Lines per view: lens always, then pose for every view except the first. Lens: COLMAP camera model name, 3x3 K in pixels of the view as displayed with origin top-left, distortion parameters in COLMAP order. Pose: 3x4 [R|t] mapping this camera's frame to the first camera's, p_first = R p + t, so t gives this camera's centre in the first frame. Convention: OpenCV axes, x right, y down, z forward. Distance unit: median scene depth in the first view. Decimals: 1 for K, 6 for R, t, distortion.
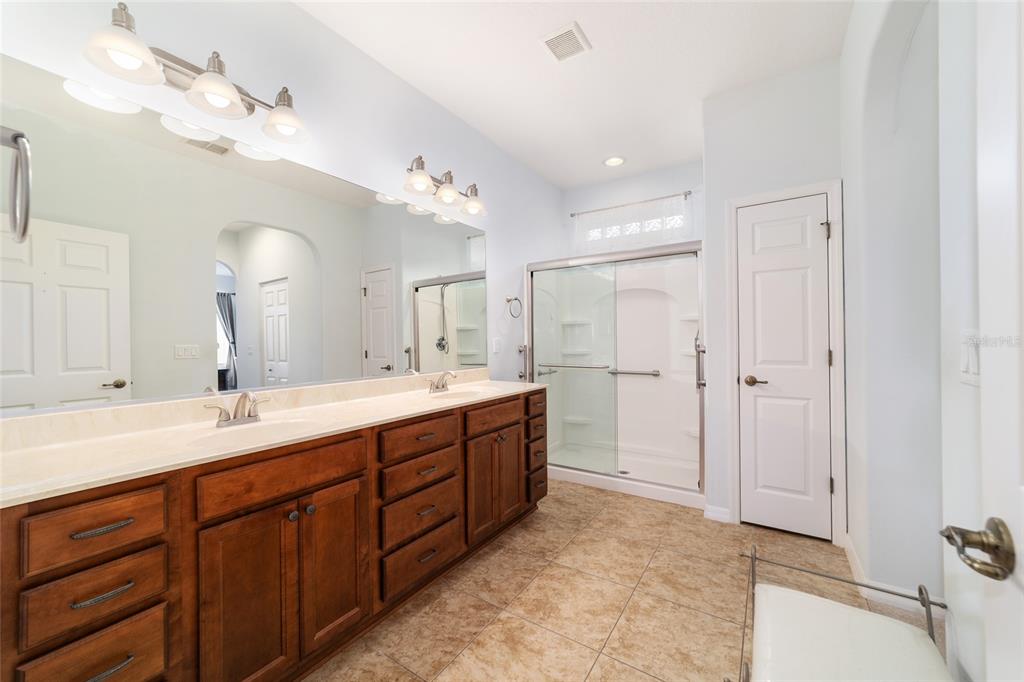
lens RADIAL K [[395.7, 0, 509.4], [0, 395.7, 338.0], [0, 0, 1]] dist [-0.017403, 0.007739]
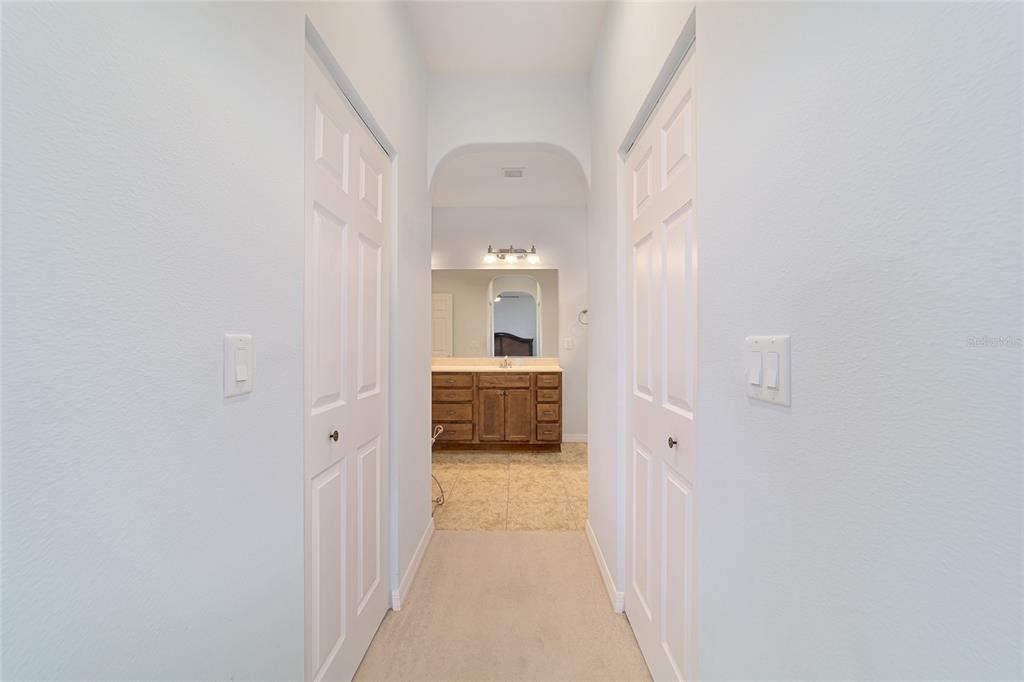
lens RADIAL K [[395.7, 0, 509.4], [0, 395.7, 338.0], [0, 0, 1]] dist [-0.017403, 0.007739]
pose [[0.538895, 0.008552, -0.842329, 1.625936], [-0.002874, 0.999961, 0.008314, -0.022446], [0.842368, -0.002059, 0.538899, 0.025798]]
